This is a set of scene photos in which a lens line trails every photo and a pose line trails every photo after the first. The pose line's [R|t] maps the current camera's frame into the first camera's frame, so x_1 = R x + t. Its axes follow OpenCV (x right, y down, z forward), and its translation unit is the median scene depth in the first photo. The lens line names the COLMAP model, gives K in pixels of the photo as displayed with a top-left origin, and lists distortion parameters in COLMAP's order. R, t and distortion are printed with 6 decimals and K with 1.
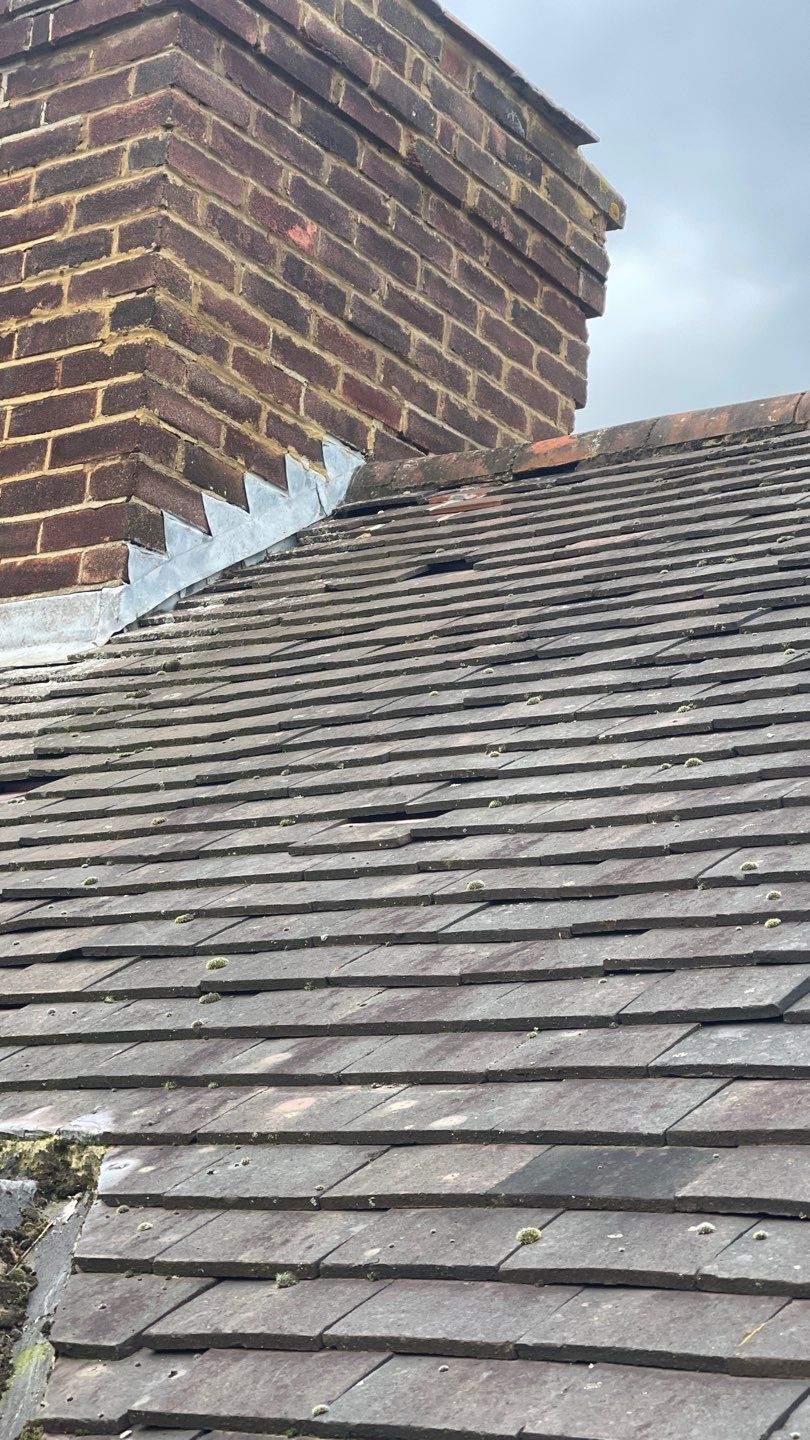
lens RADIAL K [[2605.2, 0, 400.8], [0, 2605.2, 689.5], [0, 0, 1]] dist [0.224047, 0.108878]
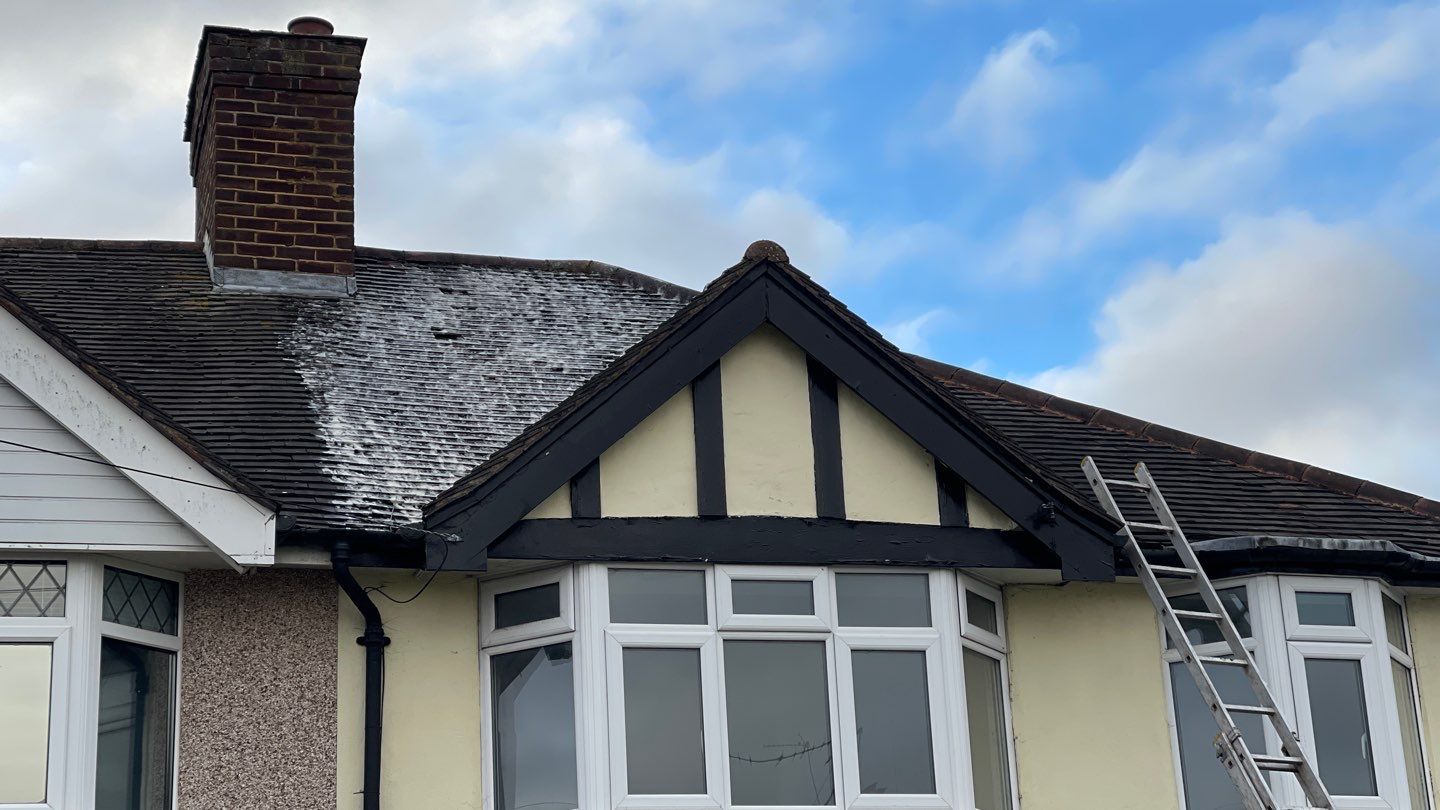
lens RADIAL K [[2616.4, 0, 692.3], [0, 2616.4, 405.2], [0, 0, 1]] dist [0.166730, 1.082948]
pose [[0.632382, 0.142407, 0.761455, -2.087274], [-0.127199, 0.988705, -0.079270, 0.292128], [-0.764142, -0.046727, 0.643353, -1.287424]]
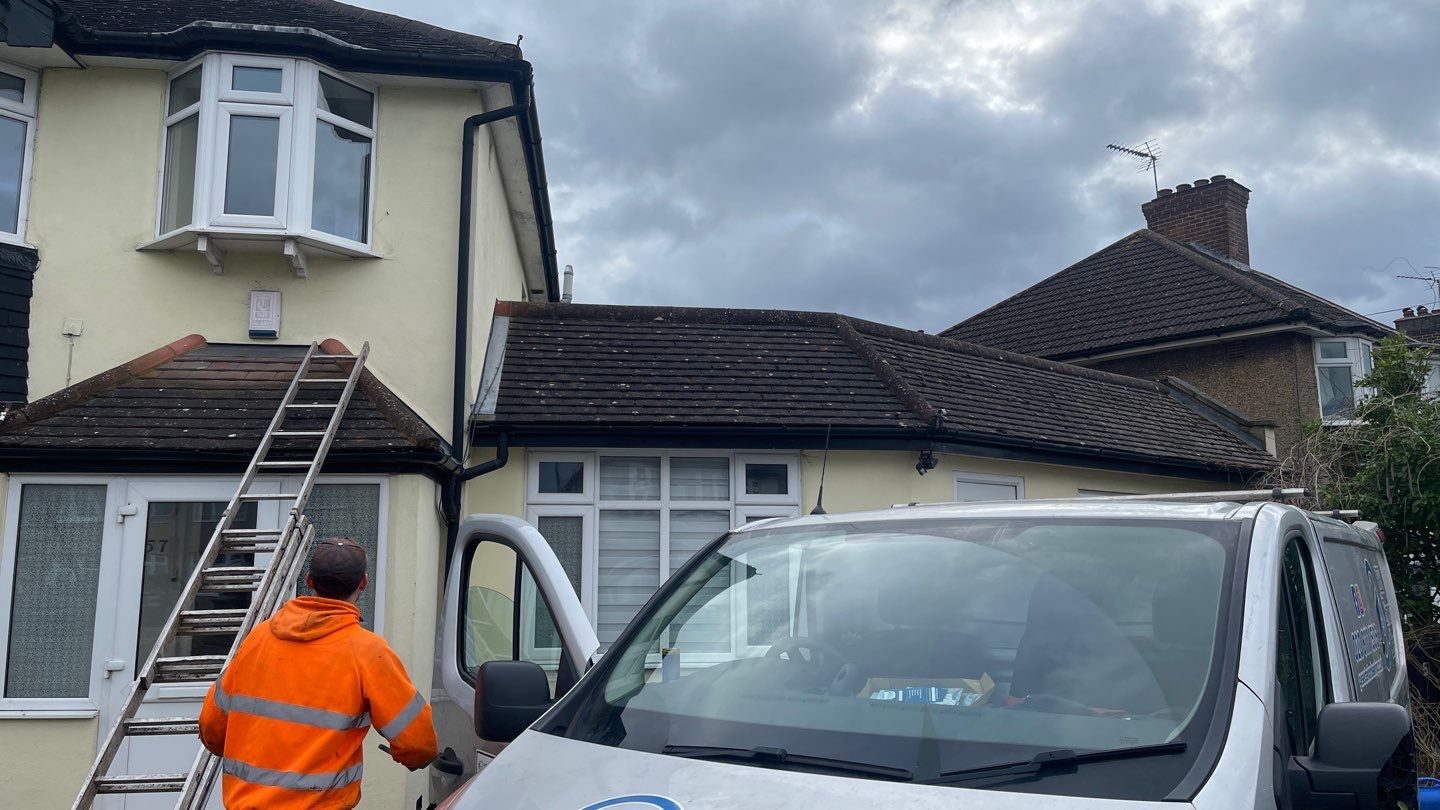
lens RADIAL K [[1091.8, 0, 721.4], [0, 1091.8, 399.8], [0, 0, 1]] dist [0.082514, -0.103280]
pose [[0.728219, 0.034672, 0.684467, -0.374923], [-0.133805, 0.986693, 0.092377, 0.391342], [-0.672156, -0.158856, 0.723167, -1.574960]]
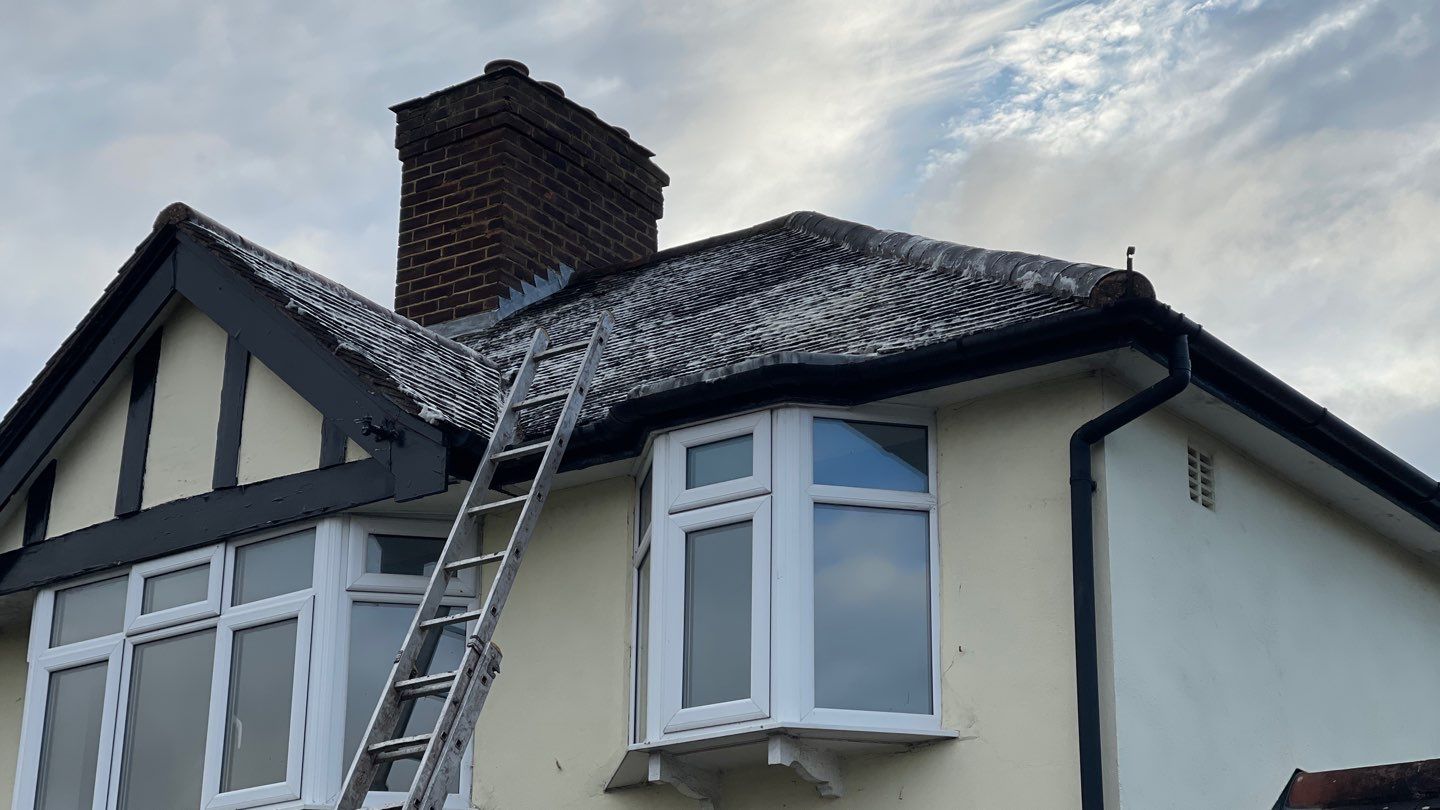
lens RADIAL K [[2616.4, 0, 692.3], [0, 2616.4, 405.2], [0, 0, 1]] dist [0.166730, 1.082948]
pose [[0.998296, -0.056234, 0.015587, 0.065573], [0.057323, 0.995019, -0.081559, 0.316739], [-0.010923, 0.082314, 0.996547, -1.955691]]
